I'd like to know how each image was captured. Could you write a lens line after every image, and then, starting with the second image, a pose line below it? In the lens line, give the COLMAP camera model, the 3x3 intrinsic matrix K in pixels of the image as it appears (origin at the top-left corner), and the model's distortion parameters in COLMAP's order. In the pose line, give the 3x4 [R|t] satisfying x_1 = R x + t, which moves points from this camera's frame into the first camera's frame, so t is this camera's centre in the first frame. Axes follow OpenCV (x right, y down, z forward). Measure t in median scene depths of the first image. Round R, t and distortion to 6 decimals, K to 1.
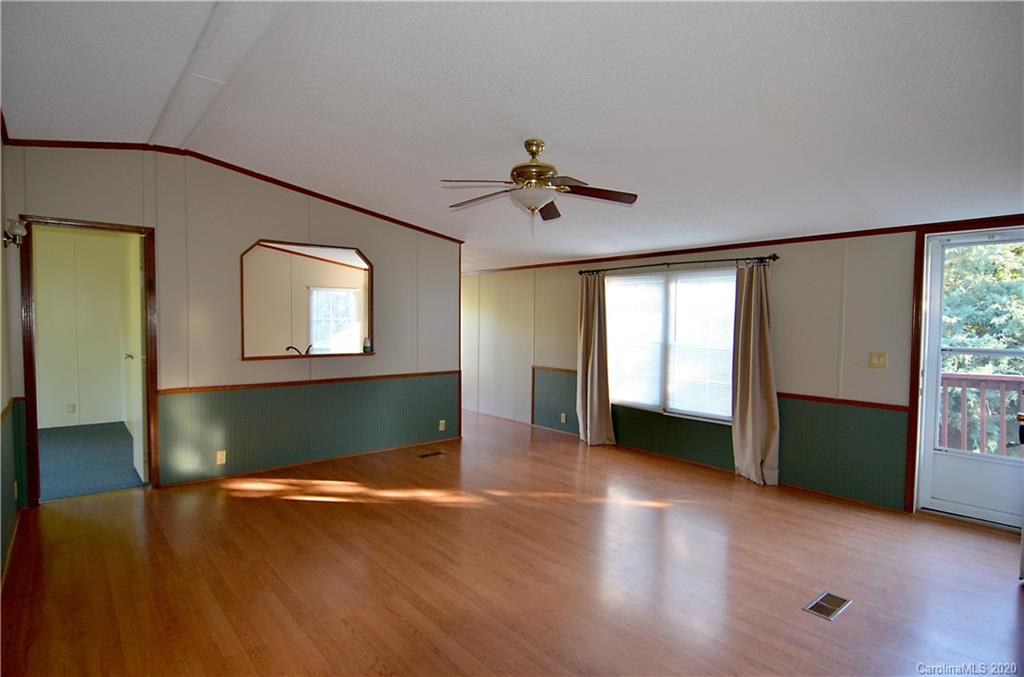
lens RADIAL K [[534.0, 0, 512.2], [0, 534.0, 337.9], [0, 0, 1]] dist [-0.006717, -0.008285]
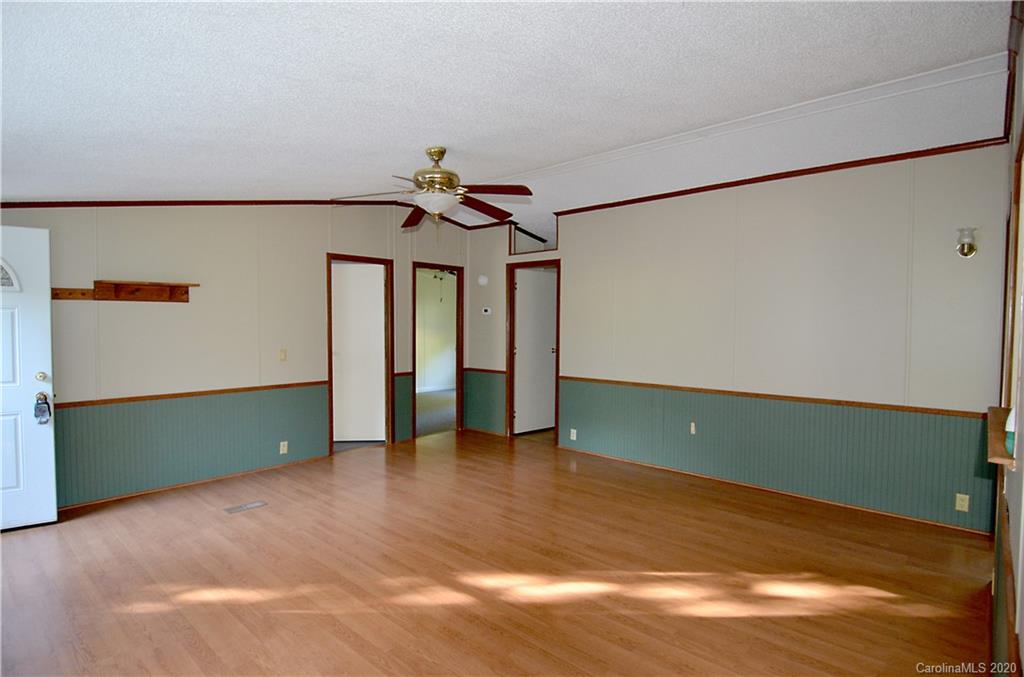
lens RADIAL K [[534.0, 0, 510.7], [0, 534.0, 340.0], [0, 0, 1]] dist [-0.006717, -0.008285]
pose [[-0.990760, -0.010303, -0.135237, 0.037622], [-0.019773, 0.997430, 0.068867, -0.078911], [0.134180, 0.070905, -0.988417, 2.087774]]
